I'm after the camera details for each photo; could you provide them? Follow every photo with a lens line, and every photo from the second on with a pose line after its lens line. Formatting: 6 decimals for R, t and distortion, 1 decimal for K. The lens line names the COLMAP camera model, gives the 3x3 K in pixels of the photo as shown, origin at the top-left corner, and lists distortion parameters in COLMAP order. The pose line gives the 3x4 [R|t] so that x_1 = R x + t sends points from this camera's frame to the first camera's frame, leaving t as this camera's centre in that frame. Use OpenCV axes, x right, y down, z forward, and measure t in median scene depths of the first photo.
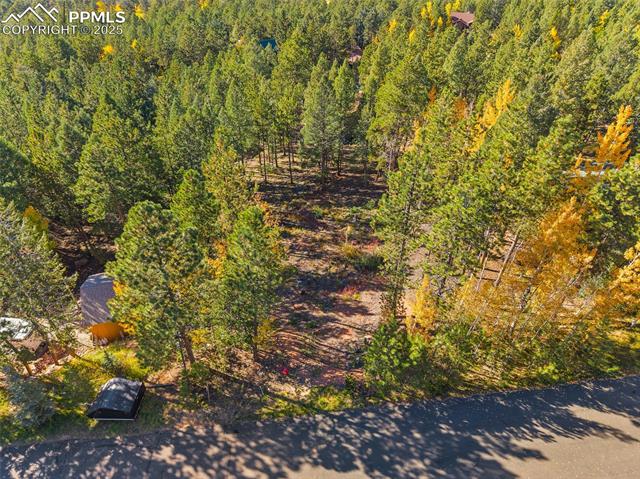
lens RADIAL K [[424.7, 0, 315.7], [0, 424.7, 246.9], [0, 0, 1]] dist [0.005620, -0.000450]
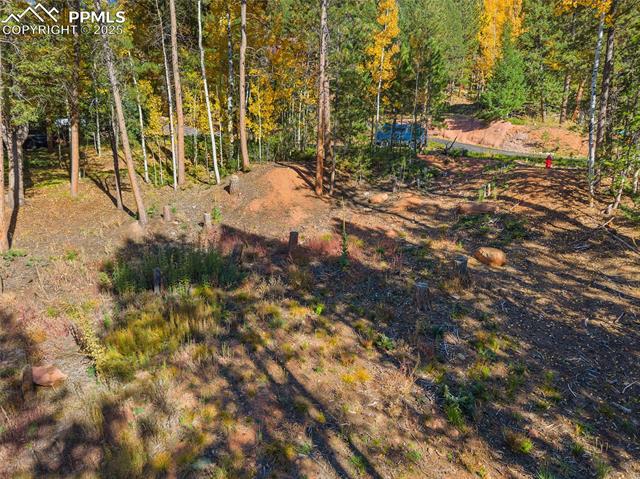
lens RADIAL K [[429.8, 0, 325.1], [0, 429.8, 228.2], [0, 0, 1]] dist [0.061436, -0.075191]
pose [[-0.845333, -0.080835, 0.528088, -0.138218], [0.347785, 0.667079, 0.658826, -0.191599], [-0.405533, 0.740589, -0.535791, 1.553224]]
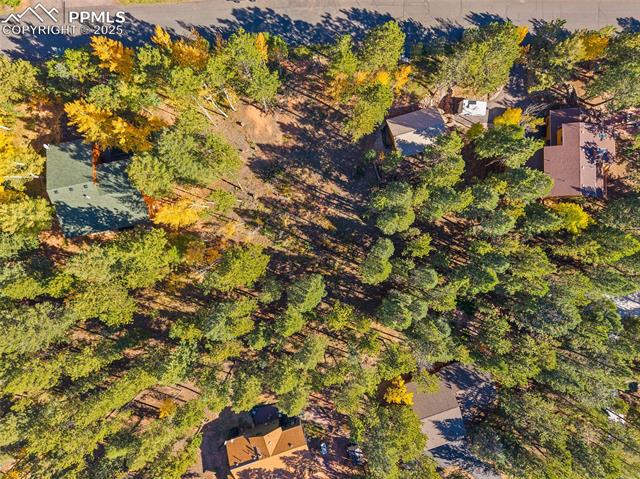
lens RADIAL K [[439.2, 0, 320.5], [0, 439.2, 246.9], [0, 0, 1]] dist [0.004400, -0.001963]
pose [[-0.999039, 0.003672, -0.043666, 0.048440], [-0.035712, -0.645694, 0.762761, -1.879267], [-0.025394, 0.763588, 0.645205, 0.278747]]
